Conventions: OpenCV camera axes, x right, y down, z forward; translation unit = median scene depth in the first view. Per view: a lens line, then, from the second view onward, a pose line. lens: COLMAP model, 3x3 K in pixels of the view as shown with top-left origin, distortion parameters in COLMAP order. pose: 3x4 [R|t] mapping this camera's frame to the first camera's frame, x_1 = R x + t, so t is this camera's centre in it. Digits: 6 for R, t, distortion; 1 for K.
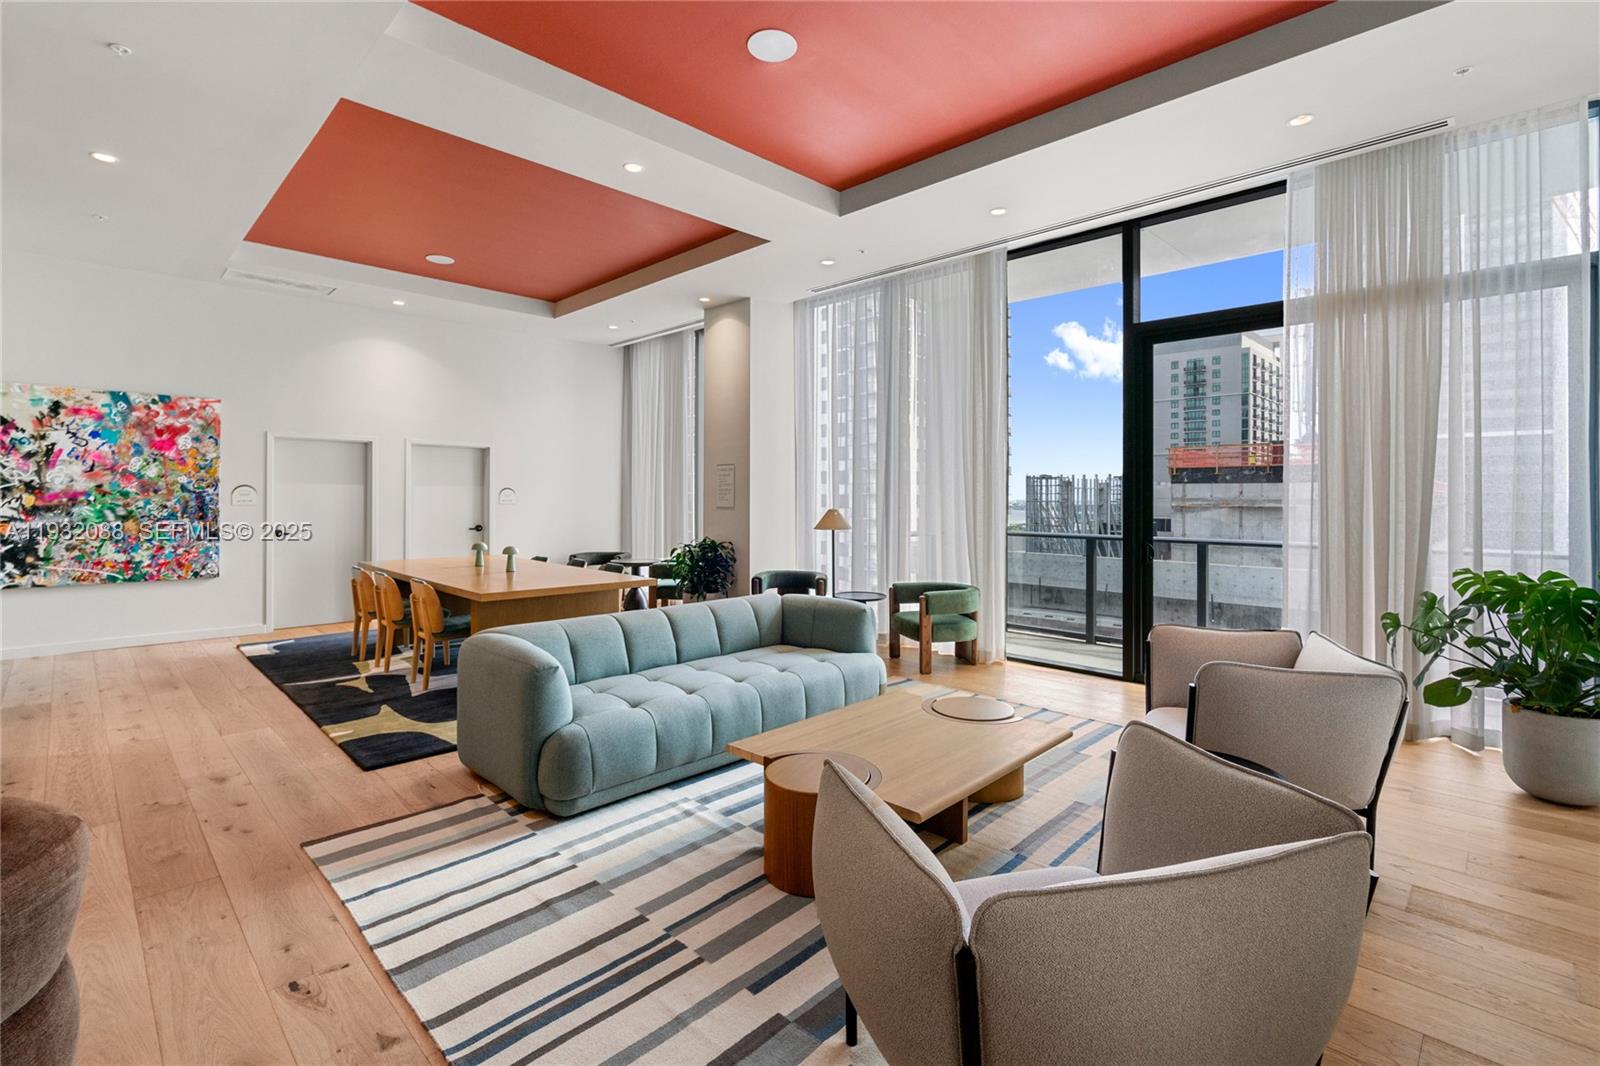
lens RADIAL K [[726.5, 0, 798.4], [0, 726.5, 492.2], [0, 0, 1]] dist [-0.002066, -0.000161]
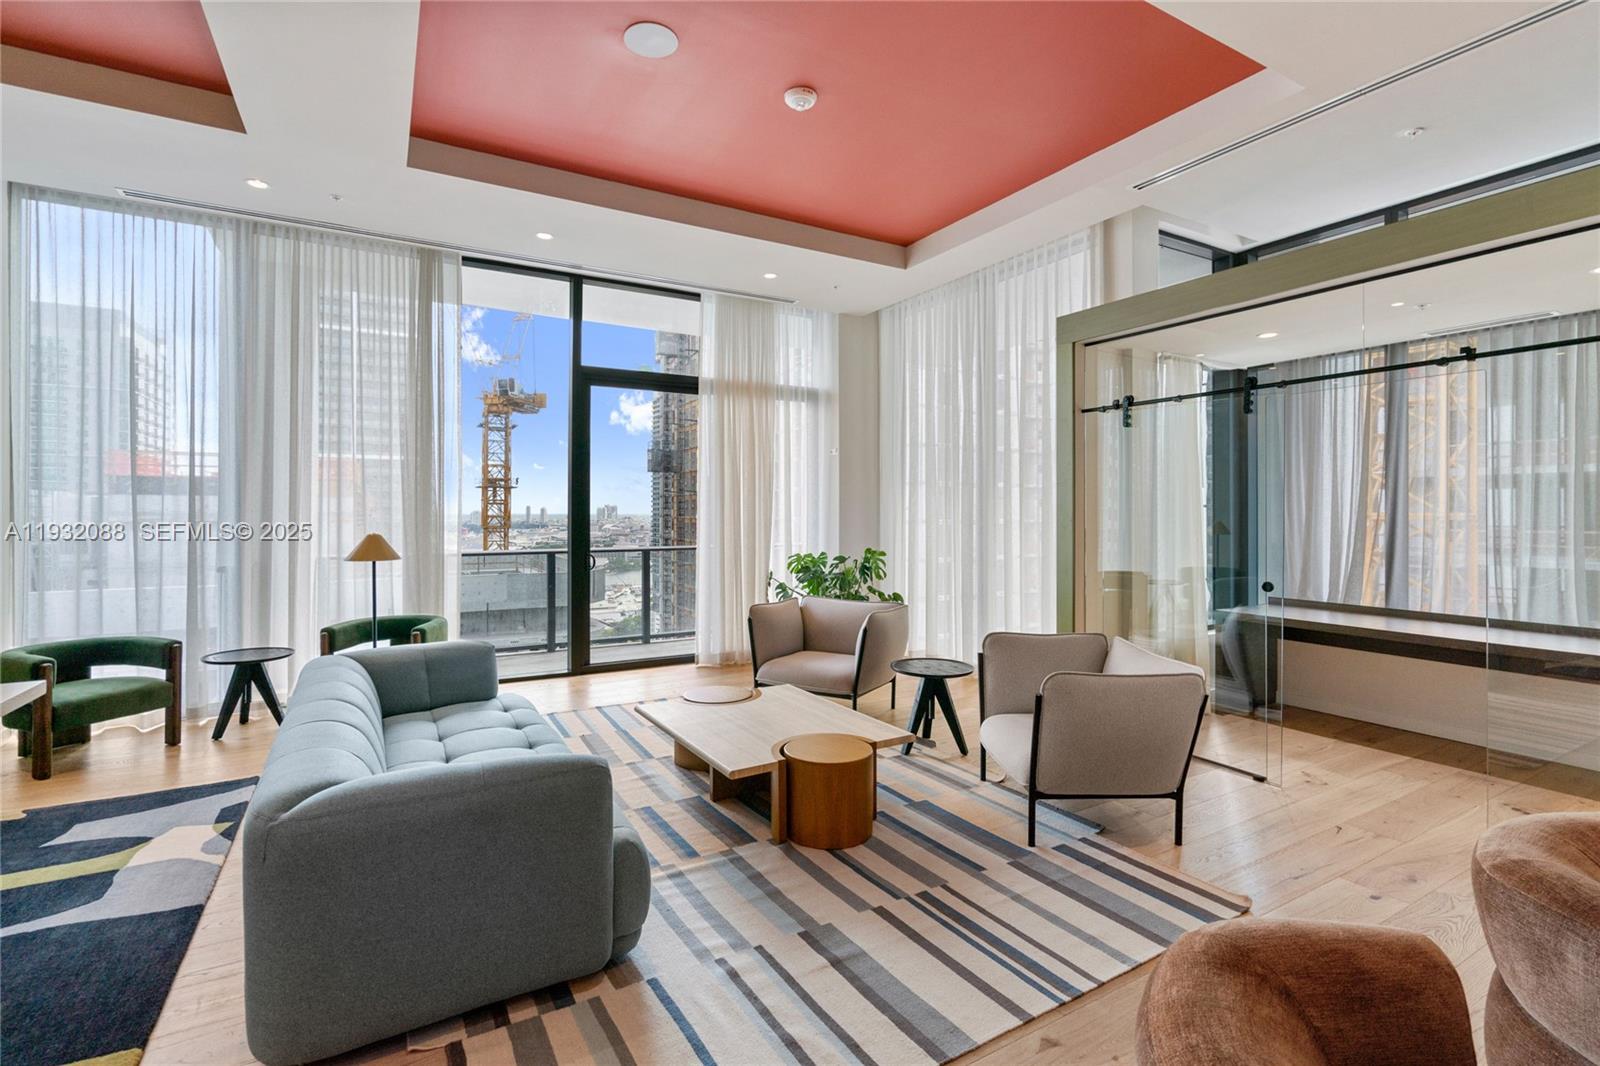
lens RADIAL K [[734.0, 0, 784.8], [0, 734.0, 509.8], [0, 0, 1]] dist [-0.001767, -0.000152]
pose [[0.277299, -0.005018, 0.960771, -1.052412], [-0.001772, 0.999982, 0.005734, -0.014185], [-0.960782, -0.003292, 0.277285, 0.668708]]
